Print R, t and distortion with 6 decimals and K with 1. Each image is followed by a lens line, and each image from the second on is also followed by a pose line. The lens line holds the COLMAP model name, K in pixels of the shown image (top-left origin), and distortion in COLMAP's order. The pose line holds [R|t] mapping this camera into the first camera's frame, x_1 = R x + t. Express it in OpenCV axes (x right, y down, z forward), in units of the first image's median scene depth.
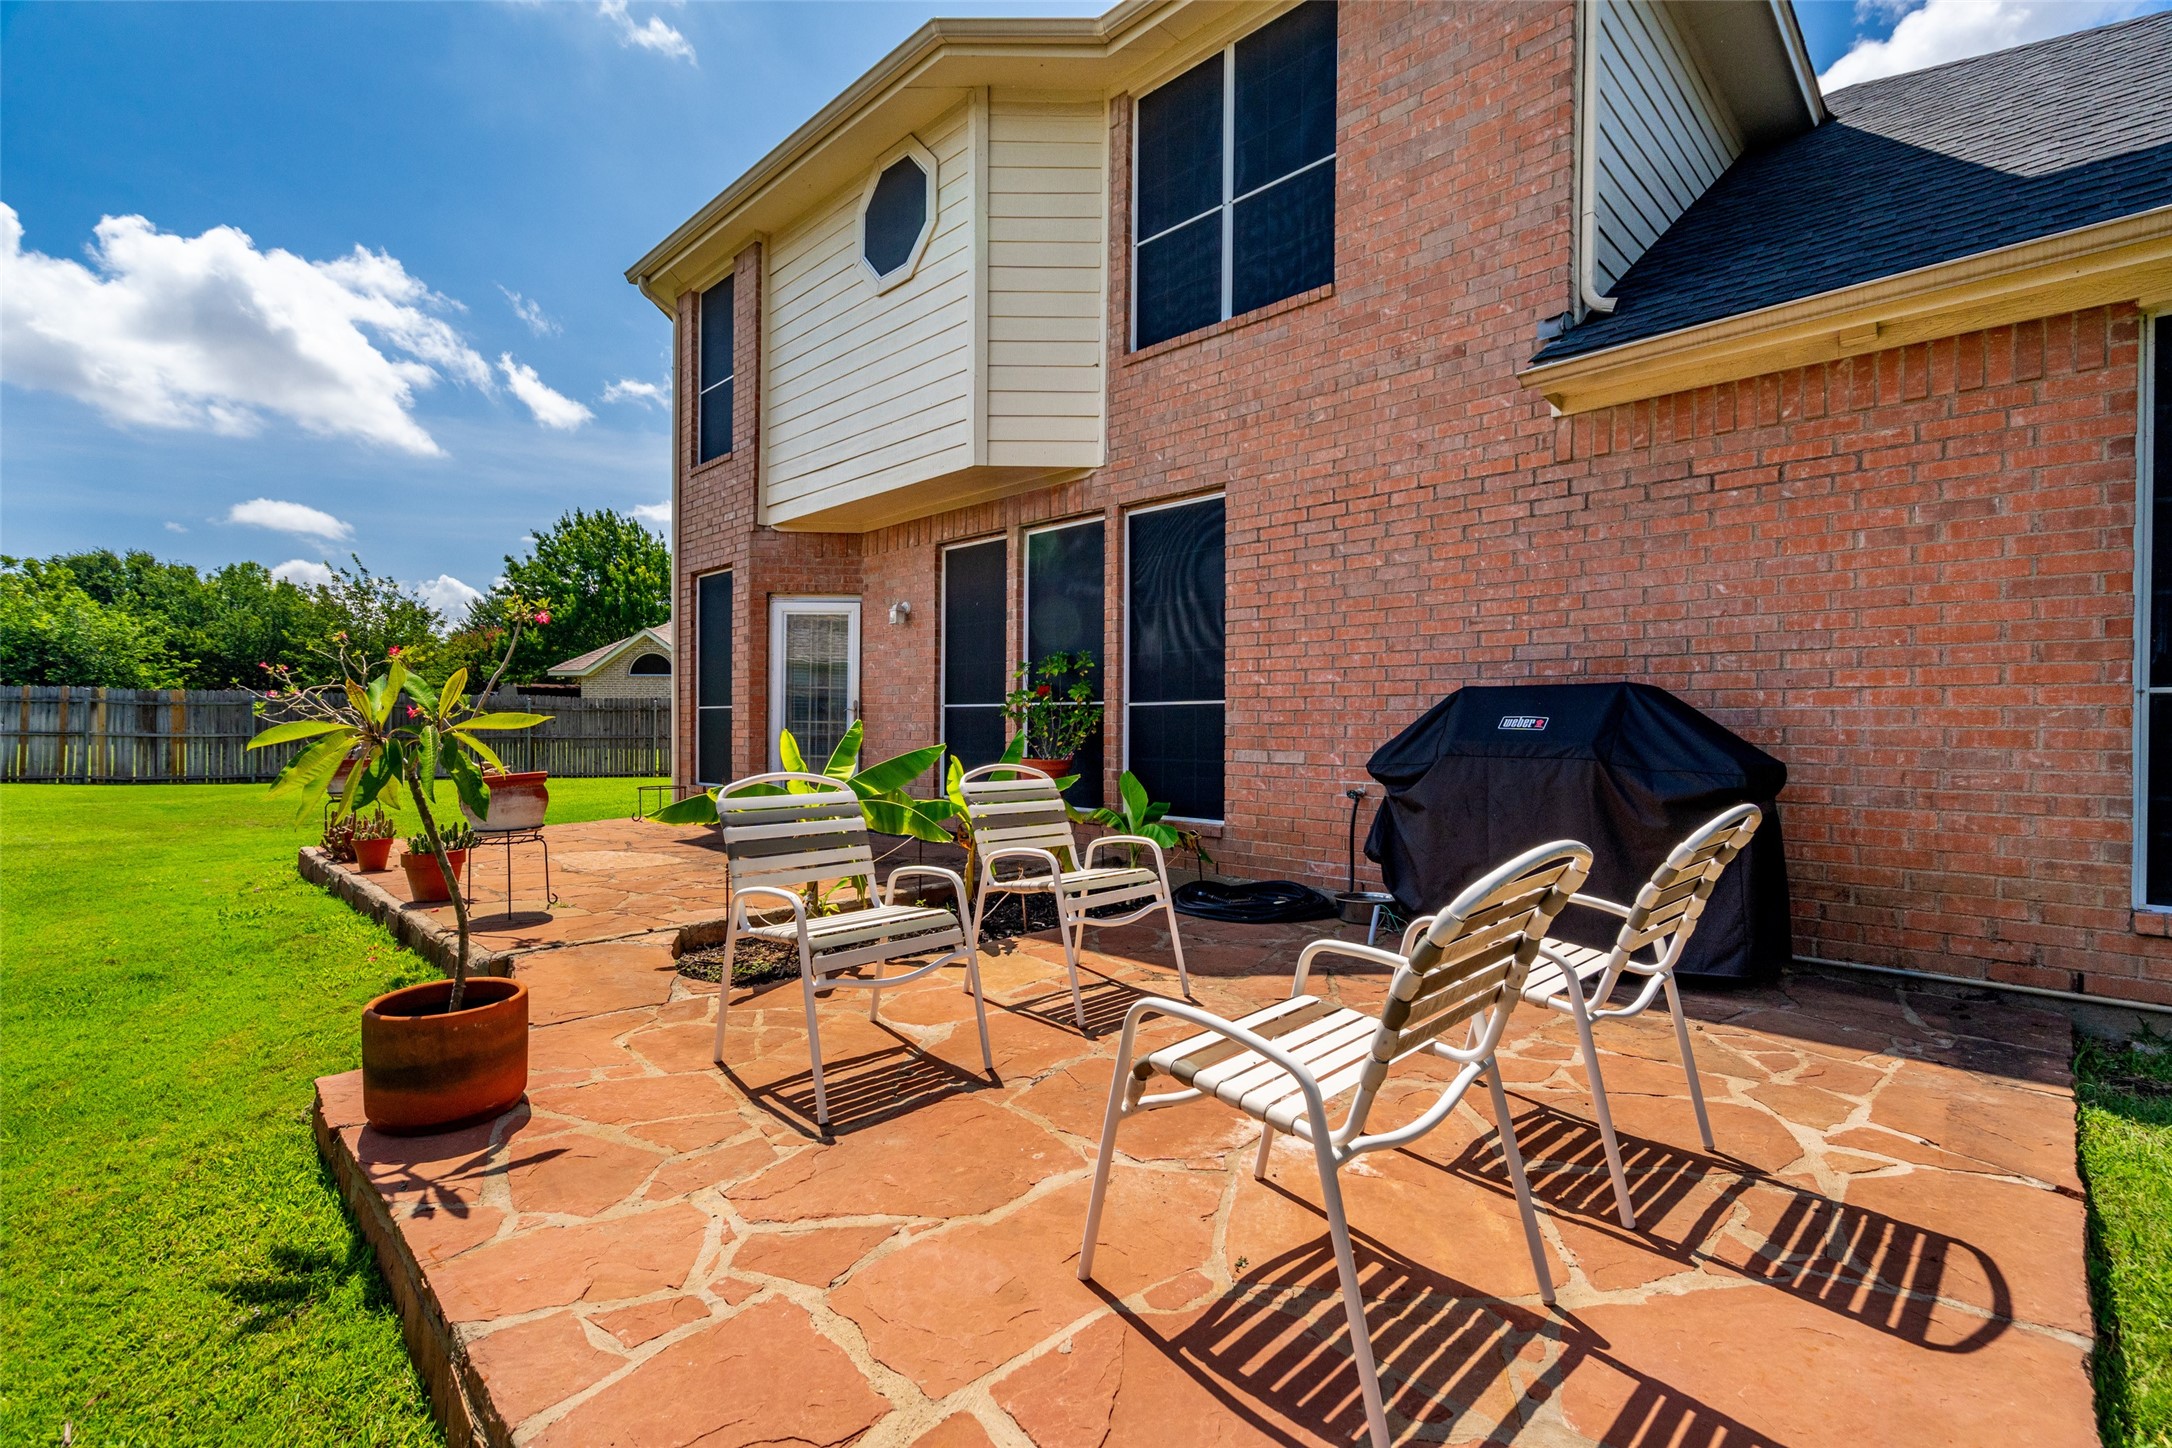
lens RADIAL K [[972.6, 0, 1083.7], [0, 972.6, 722.2], [0, 0, 1]] dist [-0.002750, 0.000172]
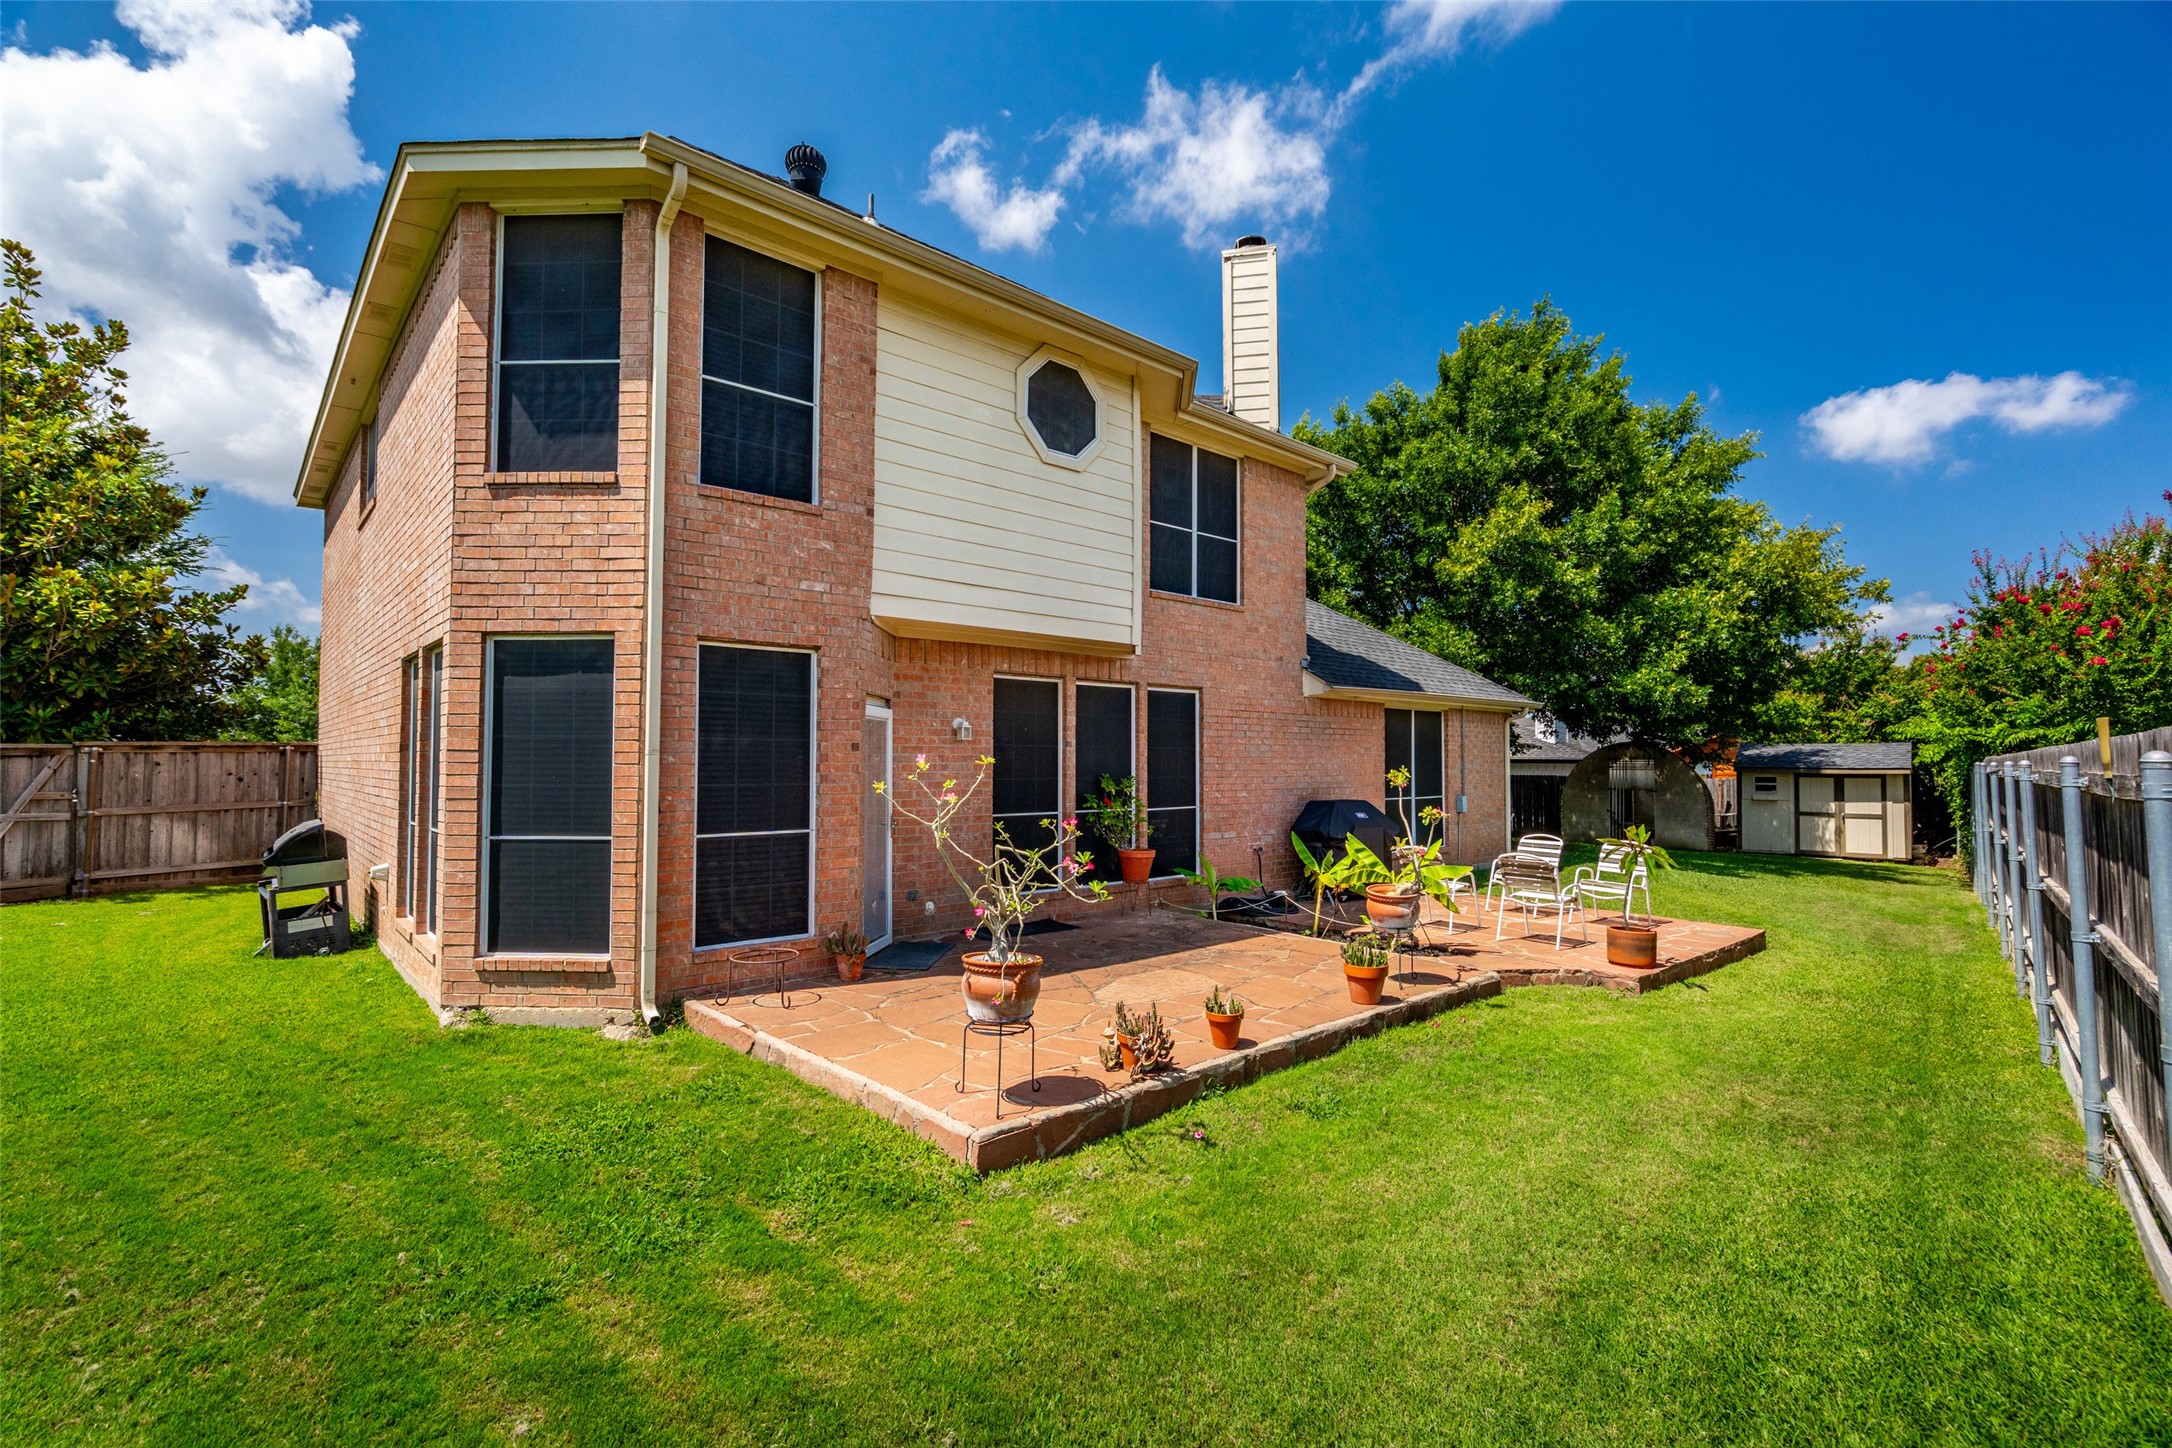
lens RADIAL K [[972.6, 0, 1076.8], [0, 972.6, 724.8], [0, 0, 1]] dist [-0.002750, 0.000172]
pose [[0.061167, 0.028159, 0.997730, -1.150382], [-0.005049, 0.999598, -0.027902, -0.084201], [-0.998115, -0.003330, 0.061284, 0.766134]]
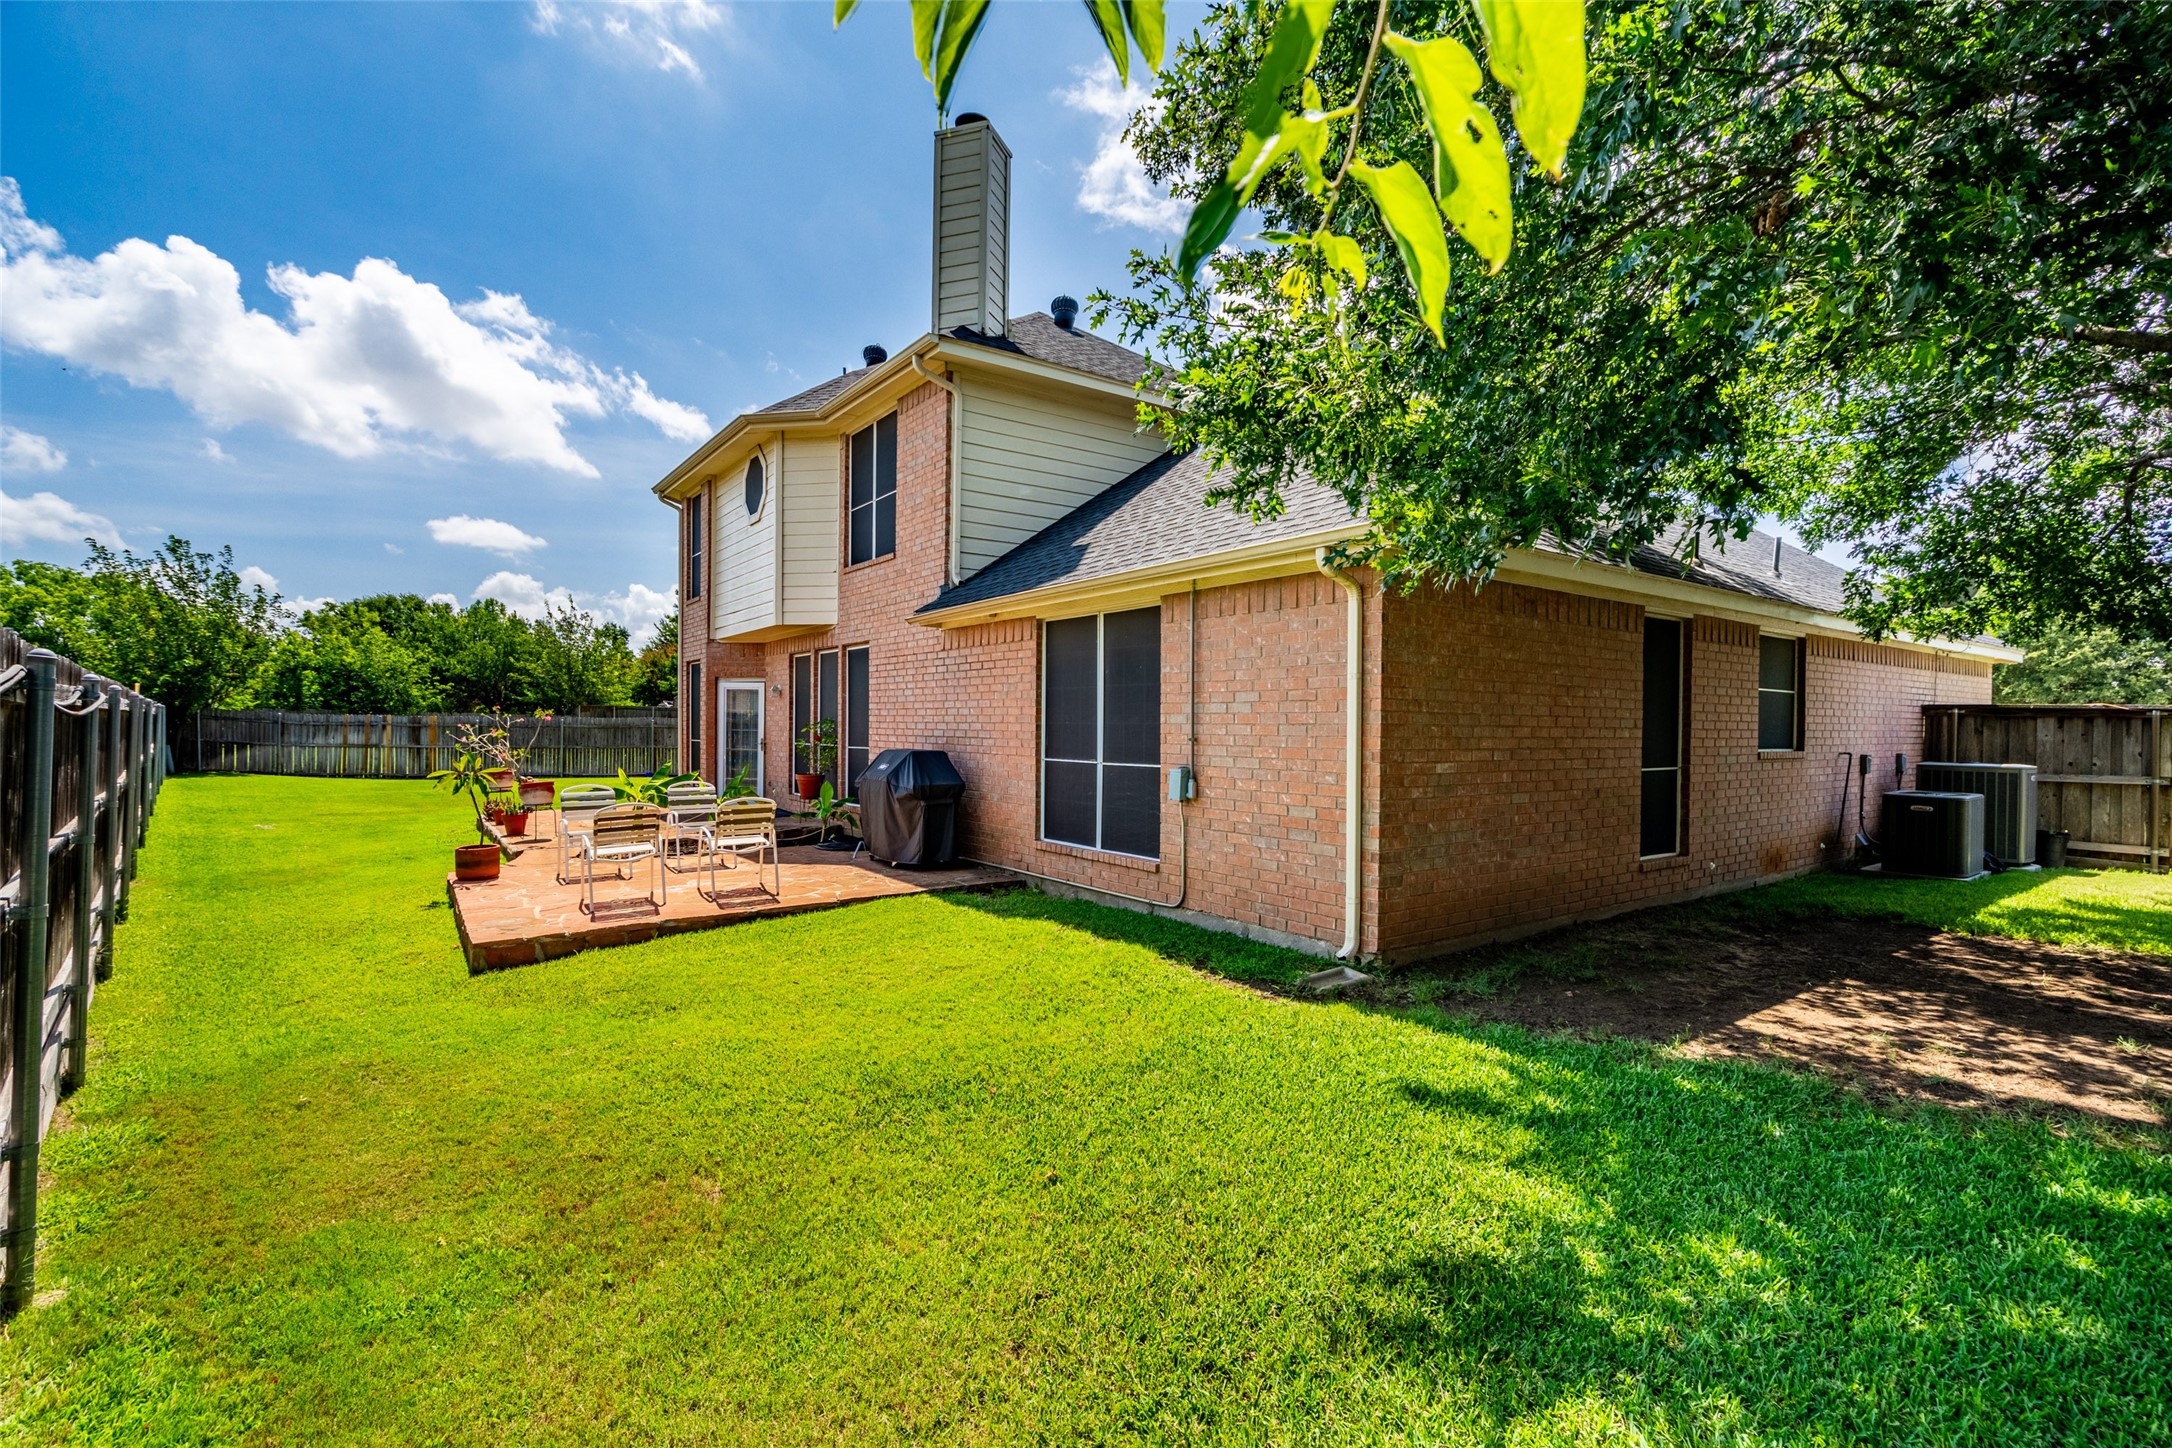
lens RADIAL K [[972.6, 0, 1078.7], [0, 972.6, 723.6], [0, 0, 1]] dist [-0.002750, 0.000172]
pose [[0.985248, 0.000192, -0.171133, 0.630416], [0.000219, 0.999997, 0.002388, -0.052853], [0.171133, -0.002390, 0.985245, -0.632966]]
